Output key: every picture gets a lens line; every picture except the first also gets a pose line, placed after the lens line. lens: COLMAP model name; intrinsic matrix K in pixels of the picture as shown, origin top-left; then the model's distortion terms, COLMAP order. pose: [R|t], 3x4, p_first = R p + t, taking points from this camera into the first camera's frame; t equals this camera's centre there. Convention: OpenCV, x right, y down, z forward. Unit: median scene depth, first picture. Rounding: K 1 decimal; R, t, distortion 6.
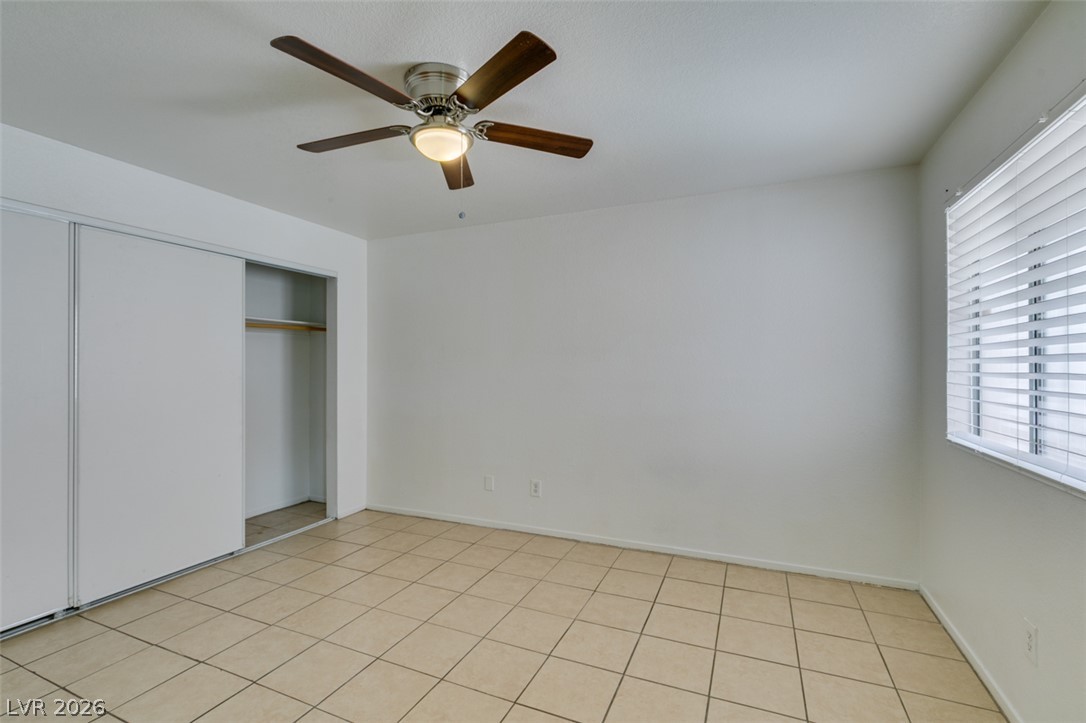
lens RADIAL K [[489.2, 0, 547.7], [0, 489.2, 362.3], [0, 0, 1]] dist [-0.002097, -0.000257]
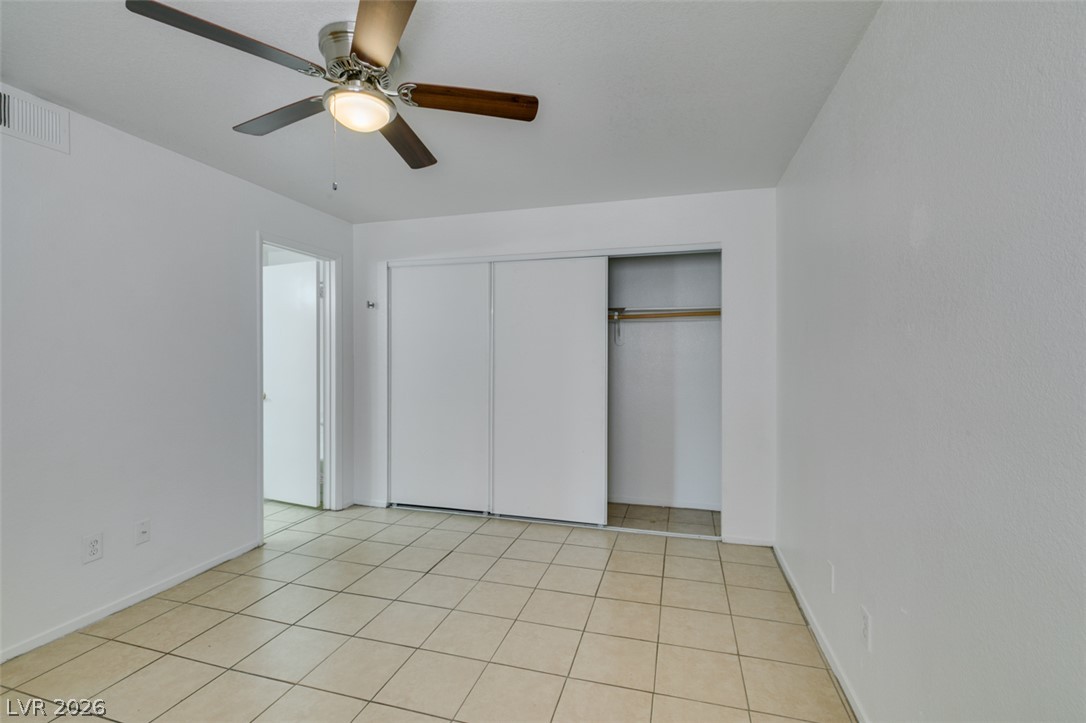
lens RADIAL K [[489.2, 0, 537.2], [0, 489.2, 361.1], [0, 0, 1]] dist [-0.002097, -0.000257]
pose [[0.116854, 0.009483, -0.993104, 0.433705], [0.004479, 0.999939, 0.010075, 0.006695], [0.993139, -0.005625, 0.116804, 0.733519]]
